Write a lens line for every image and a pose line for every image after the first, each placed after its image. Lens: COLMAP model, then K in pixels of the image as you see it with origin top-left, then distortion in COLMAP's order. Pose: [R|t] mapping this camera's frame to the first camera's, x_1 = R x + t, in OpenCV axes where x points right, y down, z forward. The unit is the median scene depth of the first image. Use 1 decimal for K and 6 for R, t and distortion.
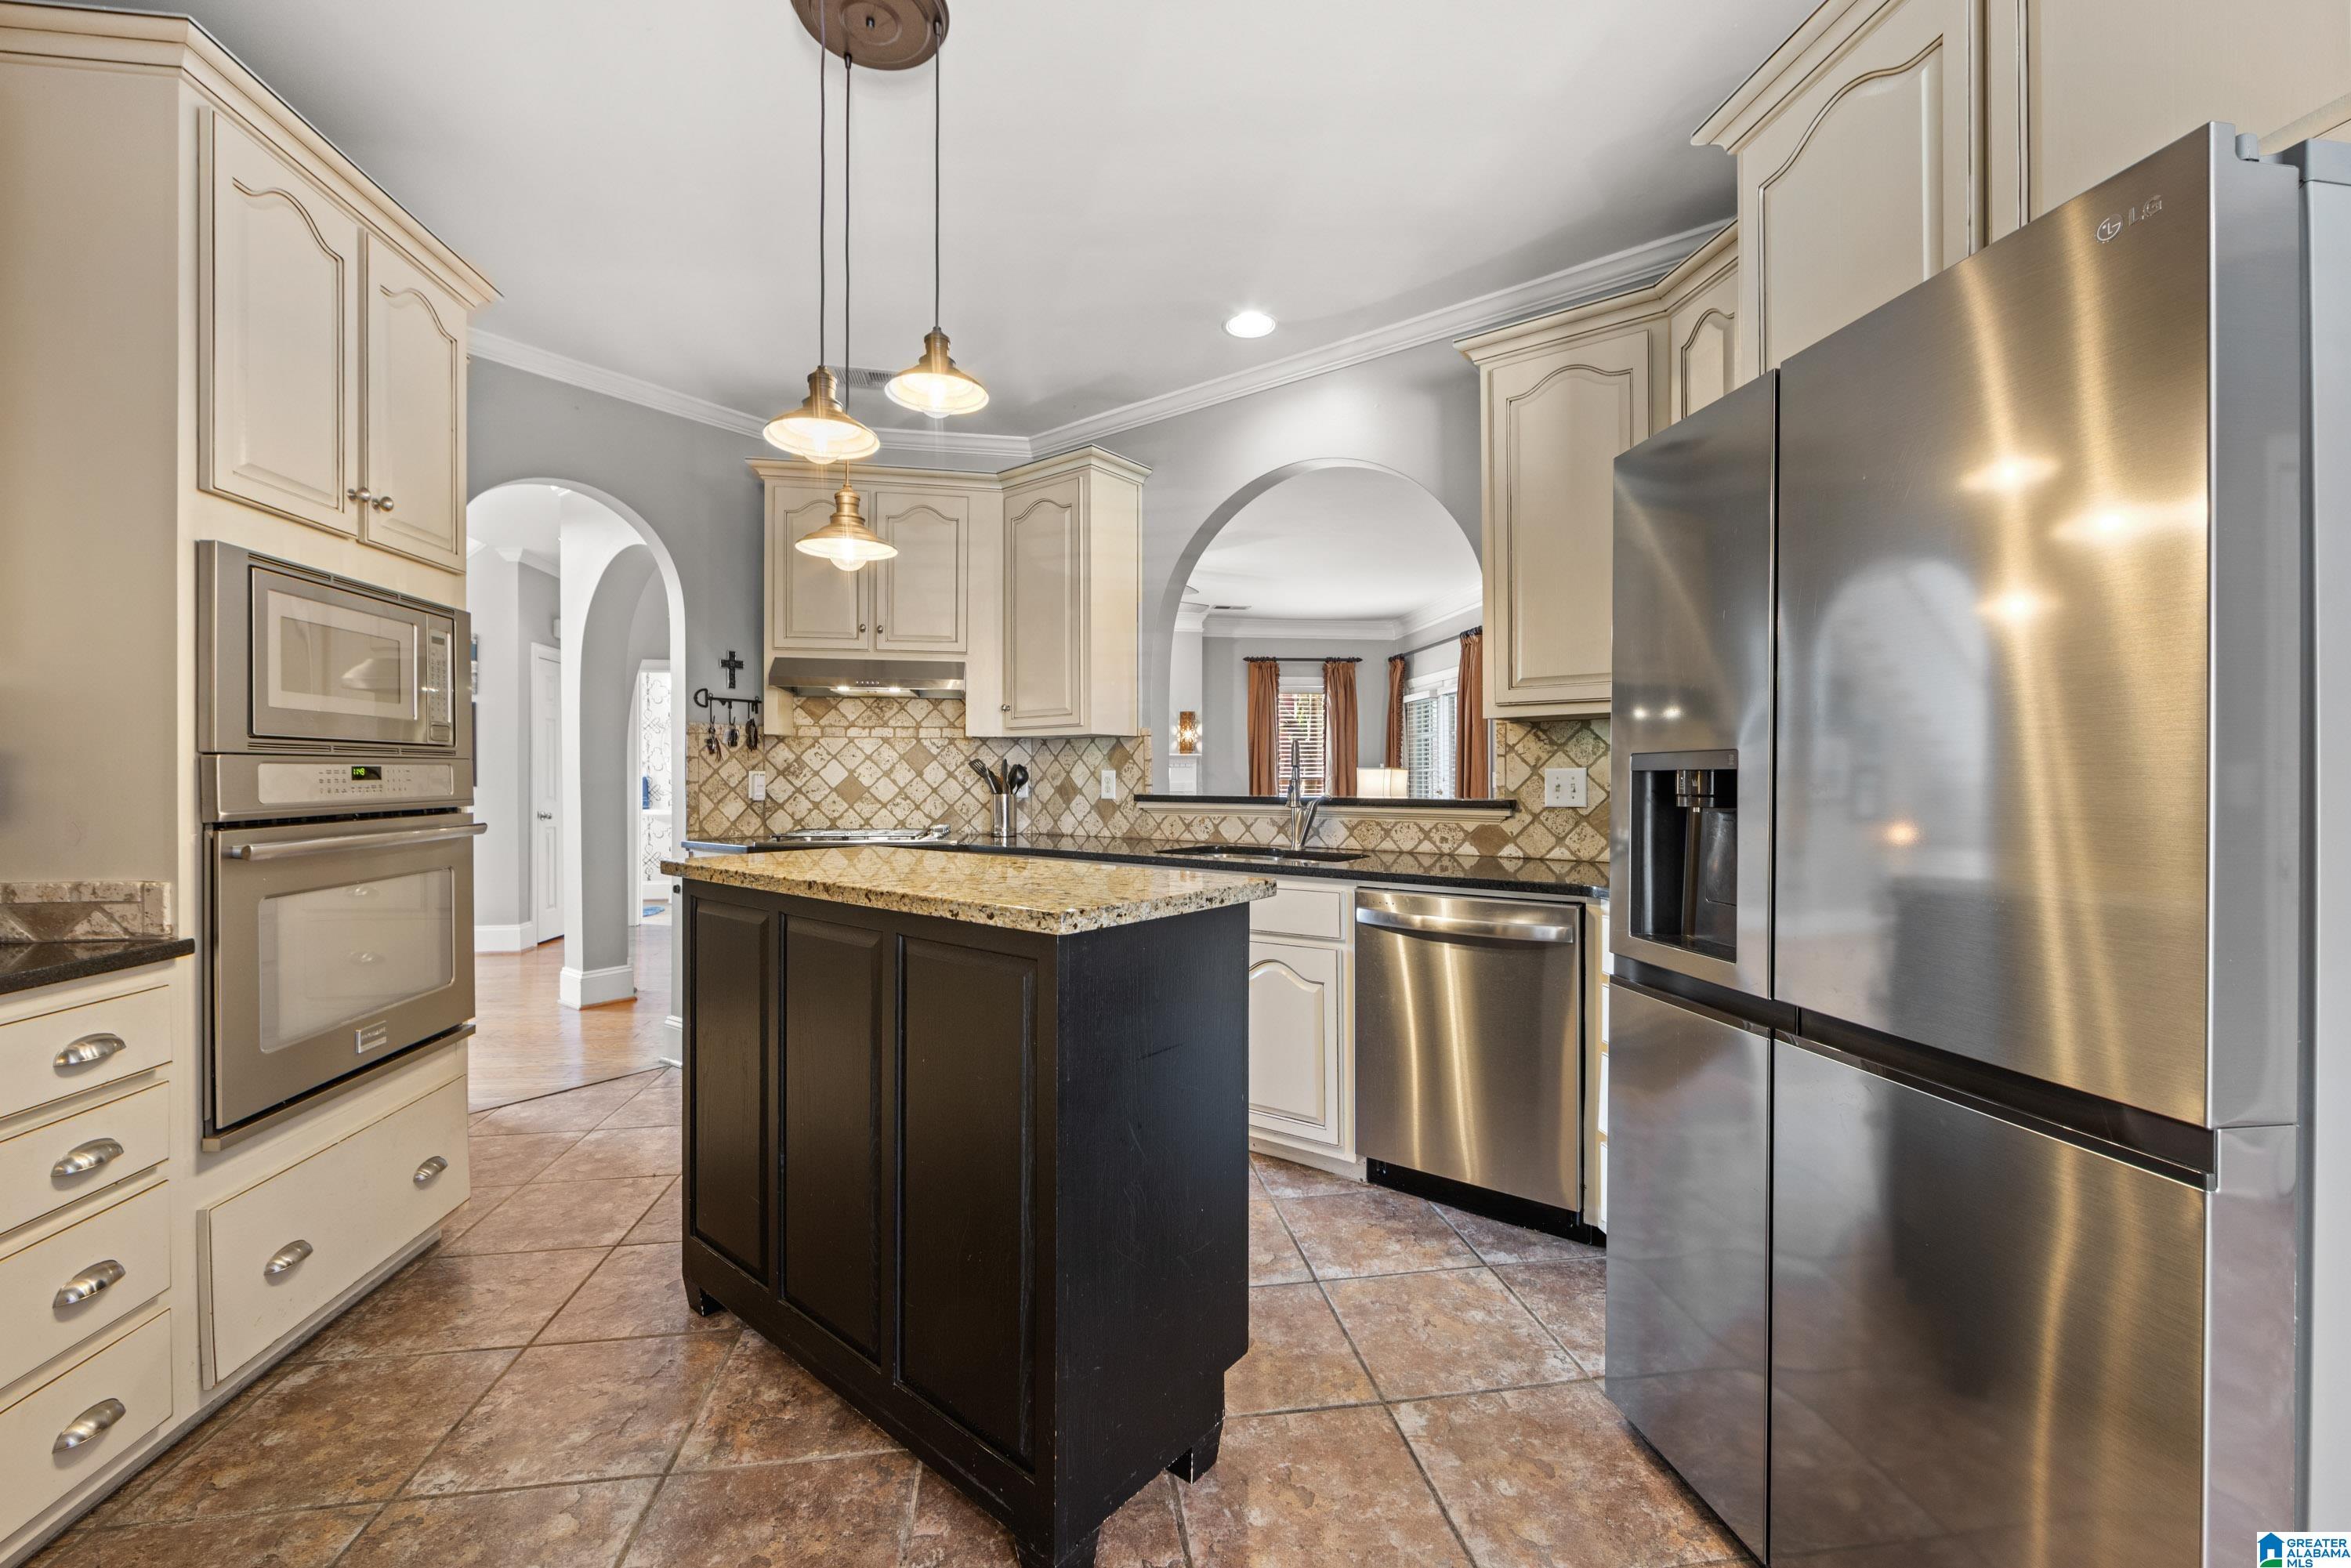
lens RADIAL K [[948.3, 0, 1153.0], [0, 948.3, 737.8], [0, 0, 1]] dist [-0.004064, -0.000027]
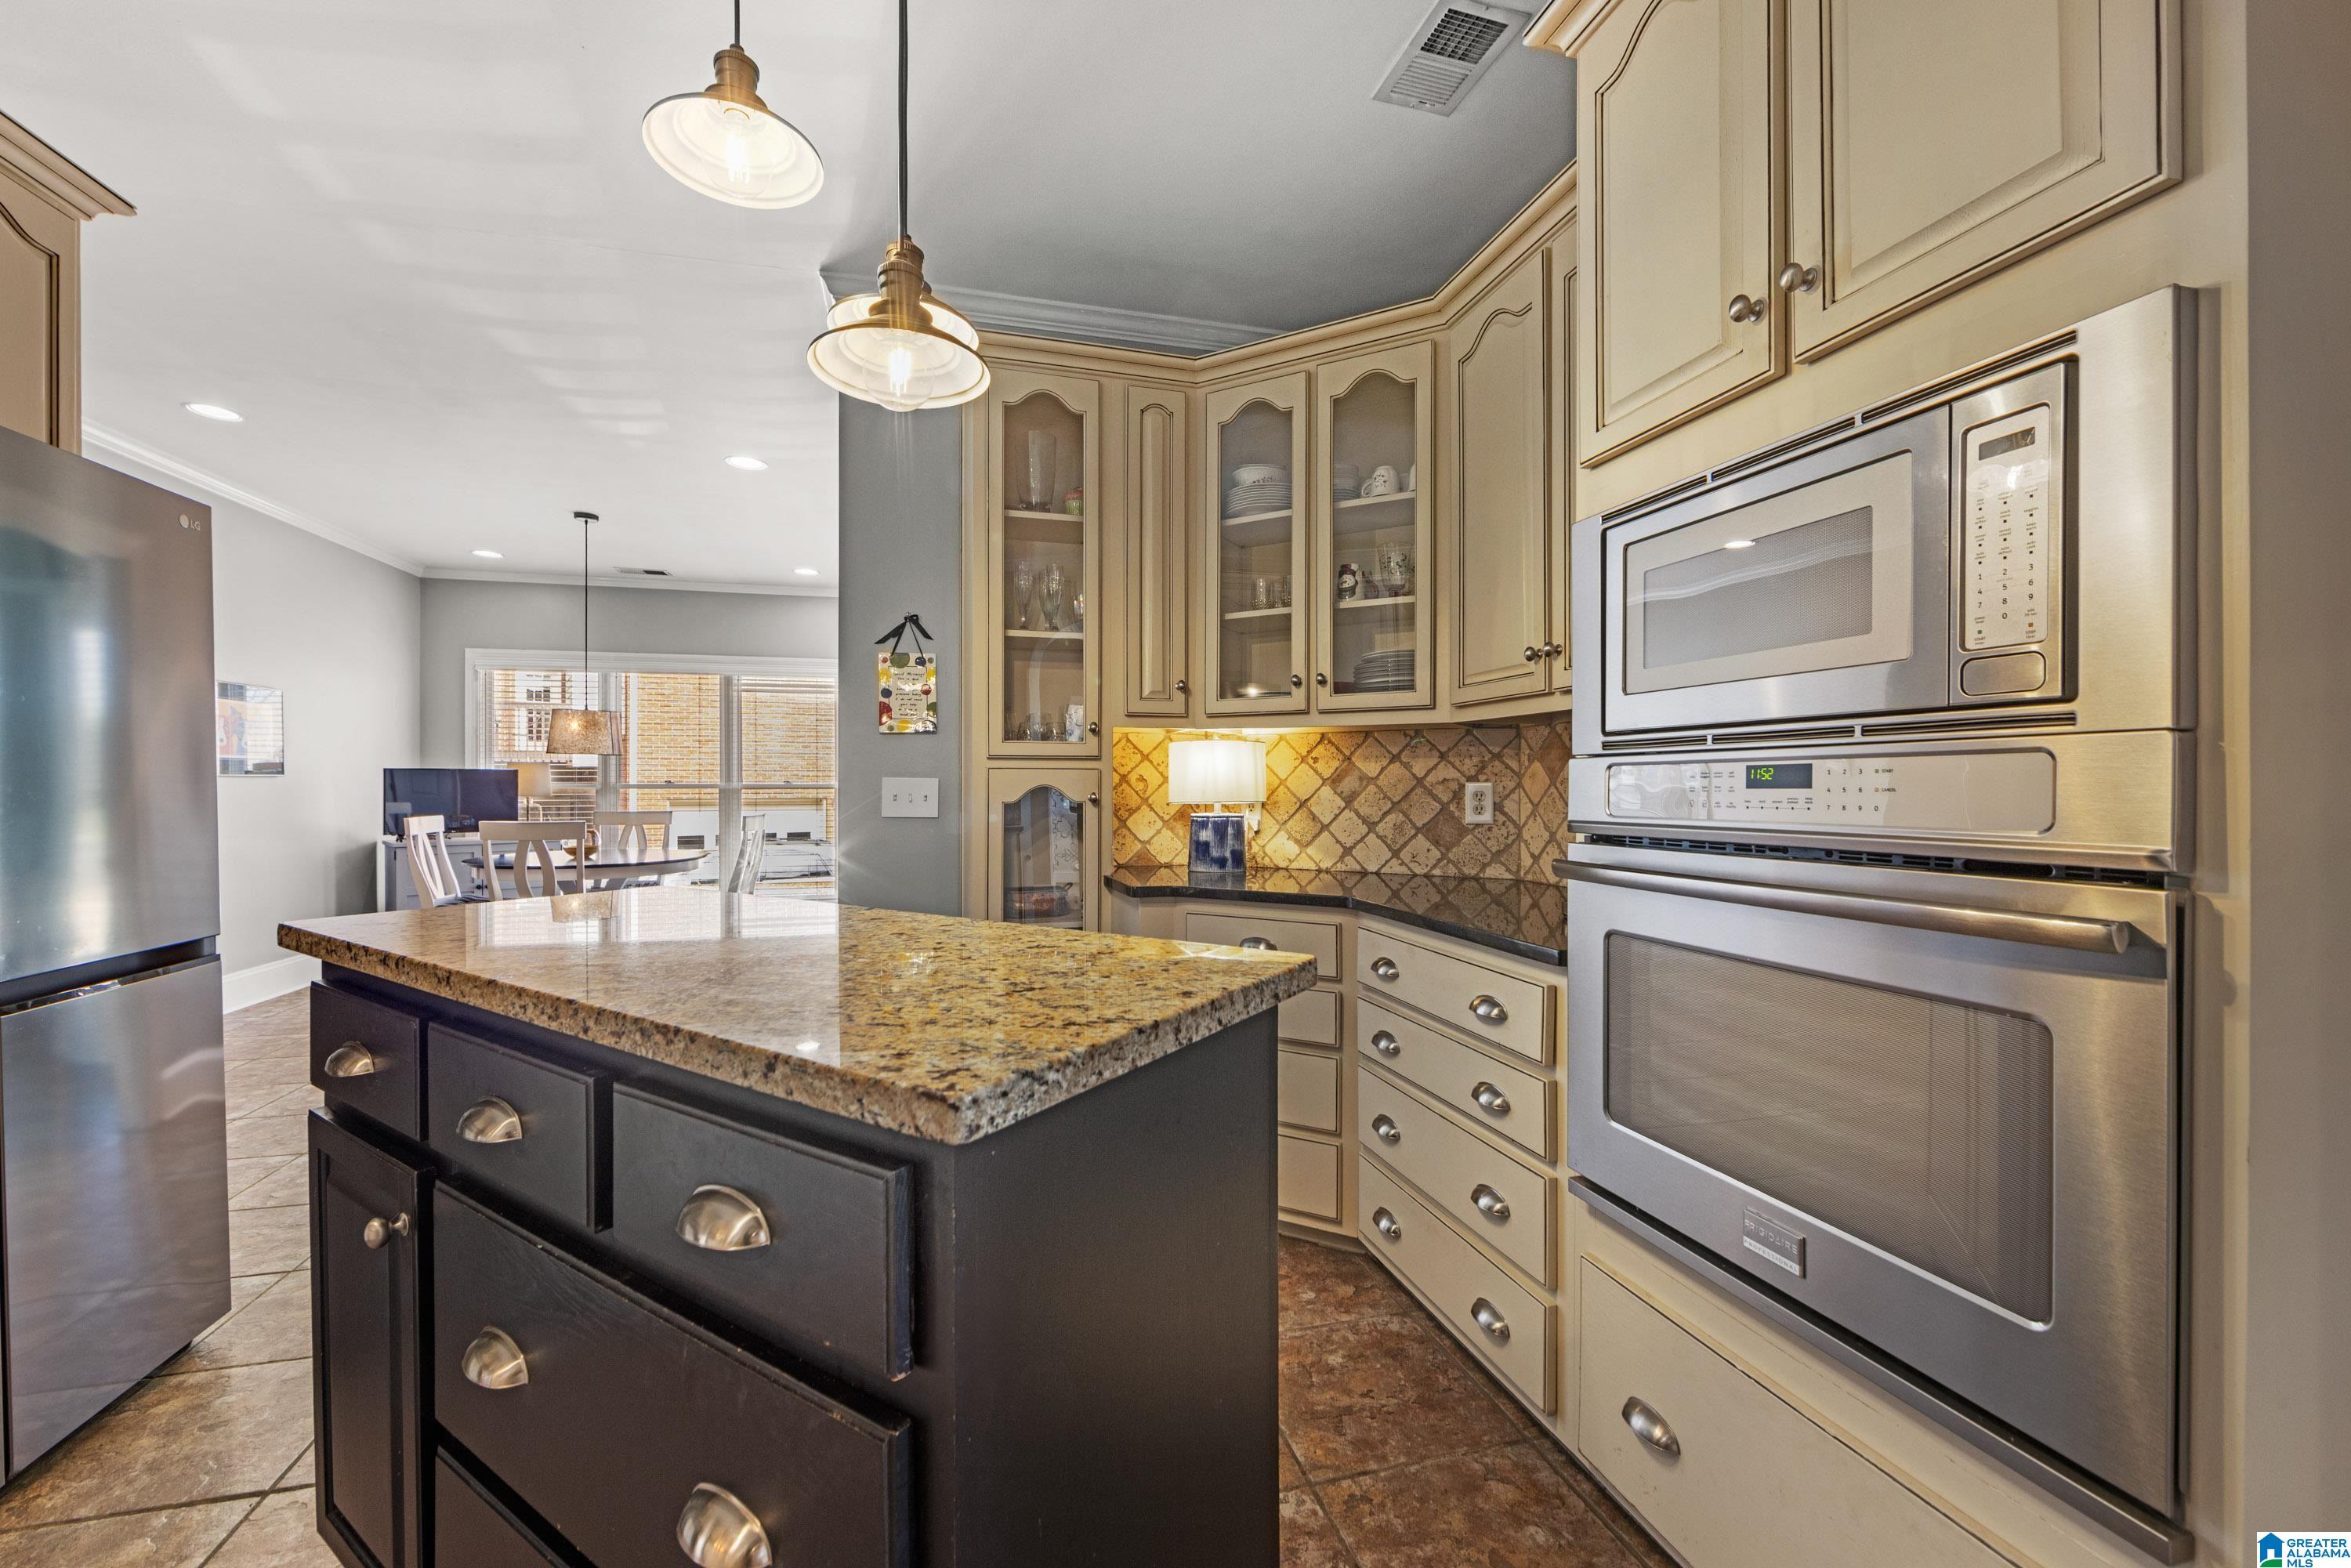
lens RADIAL K [[948.3, 0, 1166.2], [0, 948.3, 789.0], [0, 0, 1]] dist [-0.004064, -0.000027]
pose [[-0.992037, 0.009093, -0.125616, -0.282407], [0.013211, 0.999401, -0.031986, 0.041588], [0.125250, -0.033391, -0.991563, 1.083366]]
